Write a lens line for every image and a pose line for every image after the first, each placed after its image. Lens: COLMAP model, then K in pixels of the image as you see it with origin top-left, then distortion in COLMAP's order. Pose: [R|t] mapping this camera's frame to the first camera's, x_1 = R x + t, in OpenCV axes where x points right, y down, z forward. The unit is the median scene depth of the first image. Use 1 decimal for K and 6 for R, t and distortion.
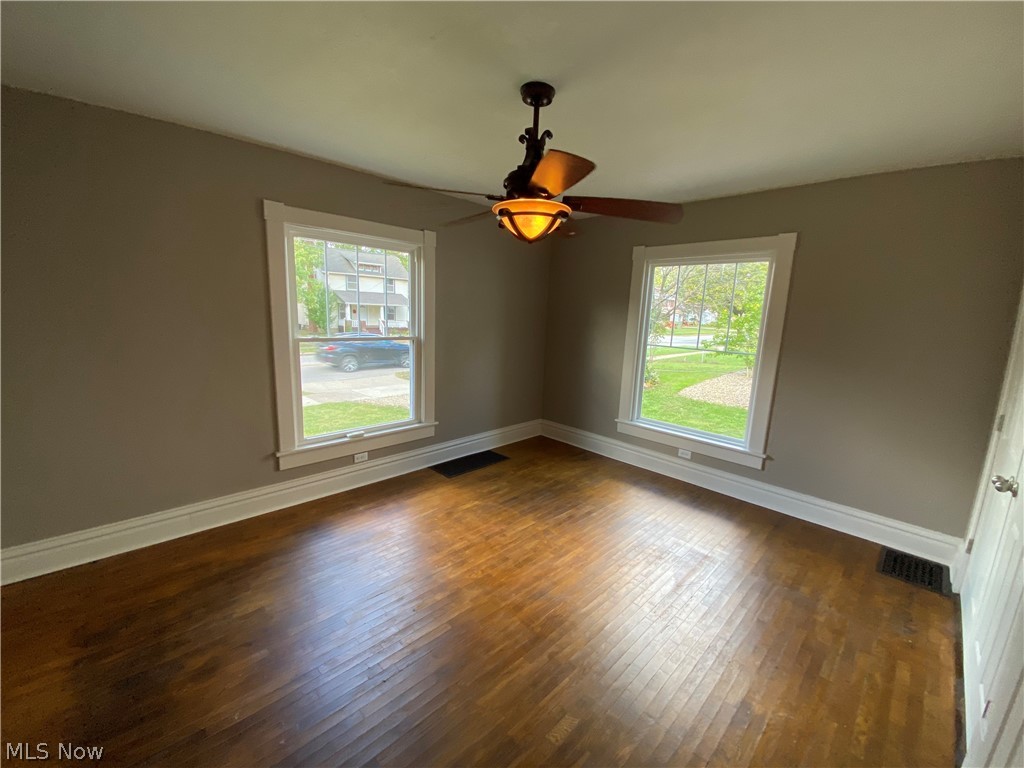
lens RADIAL K [[417.8, 0, 515.1], [0, 417.8, 386.0], [0, 0, 1]] dist [0.003111, -0.004596]
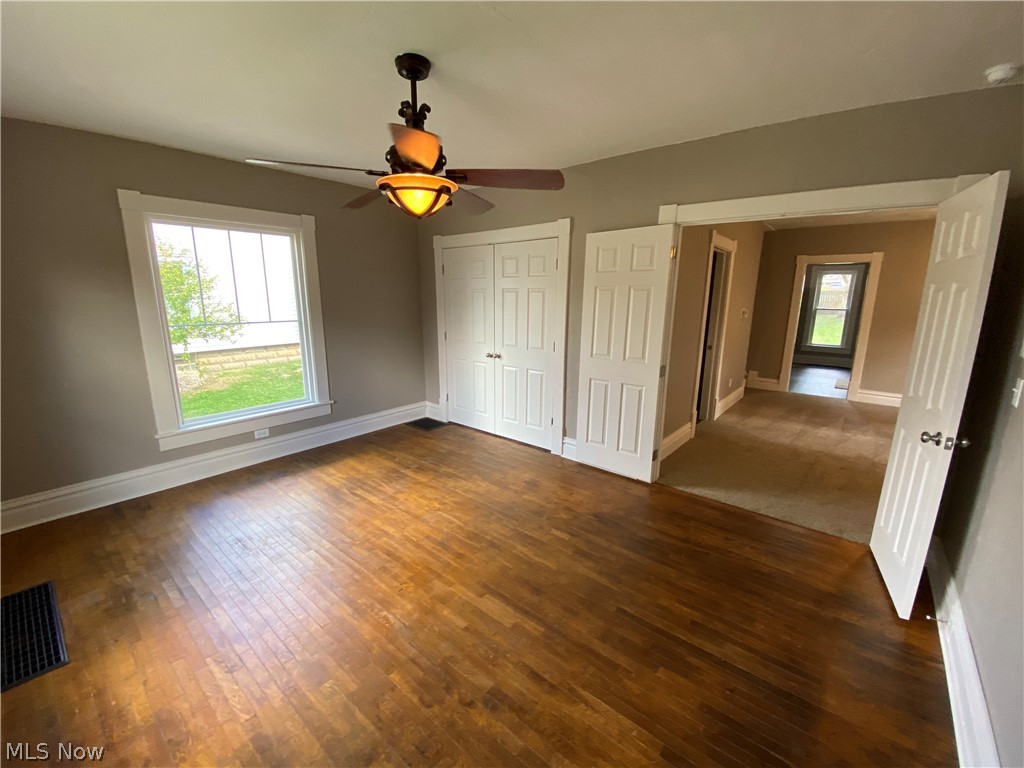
lens RADIAL K [[417.8, 0, 516.5], [0, 417.8, 380.3], [0, 0, 1]] dist [0.003111, -0.004596]
pose [[-0.123033, -0.237326, 0.963608, -0.651362], [0.166427, 0.952299, 0.255790, -0.118106], [-0.978348, 0.191840, -0.077666, 0.565644]]
